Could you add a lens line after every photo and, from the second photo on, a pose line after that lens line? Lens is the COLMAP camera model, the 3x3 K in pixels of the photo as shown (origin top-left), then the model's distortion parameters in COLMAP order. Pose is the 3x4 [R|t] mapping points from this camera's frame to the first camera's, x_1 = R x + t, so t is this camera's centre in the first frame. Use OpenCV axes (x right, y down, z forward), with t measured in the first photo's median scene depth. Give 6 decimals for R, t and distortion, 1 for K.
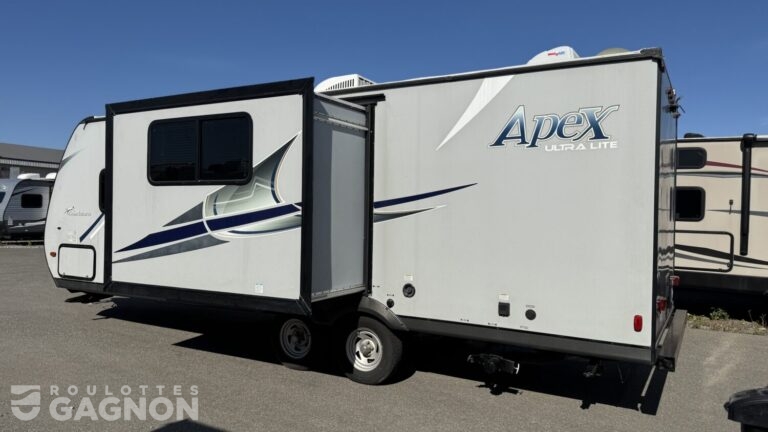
lens RADIAL K [[555.8, 0, 384.0], [0, 555.8, 216.0], [0, 0, 1]] dist [0.076695, -0.000269]
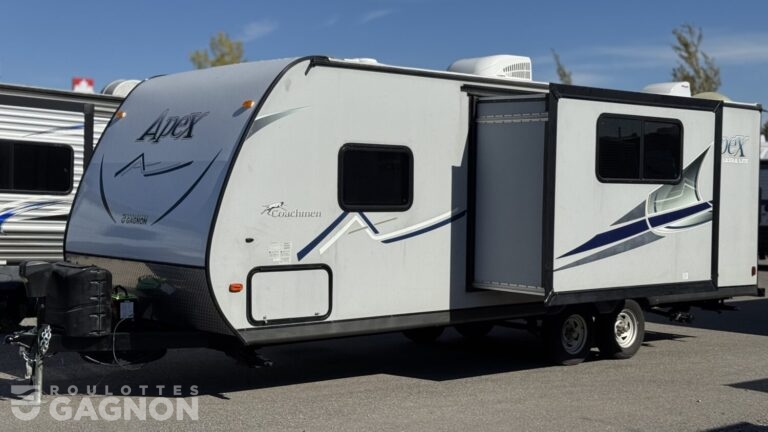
lens RADIAL K [[1103.7, 0, 384.0], [0, 1103.7, 216.0], [0, 0, 1]] dist [0.177910, -0.008460]
pose [[0.310993, -0.033197, 0.949832, -2.426421], [-0.007647, 0.999270, 0.037429, -0.068902], [-0.950381, -0.018903, 0.310513, 0.820173]]
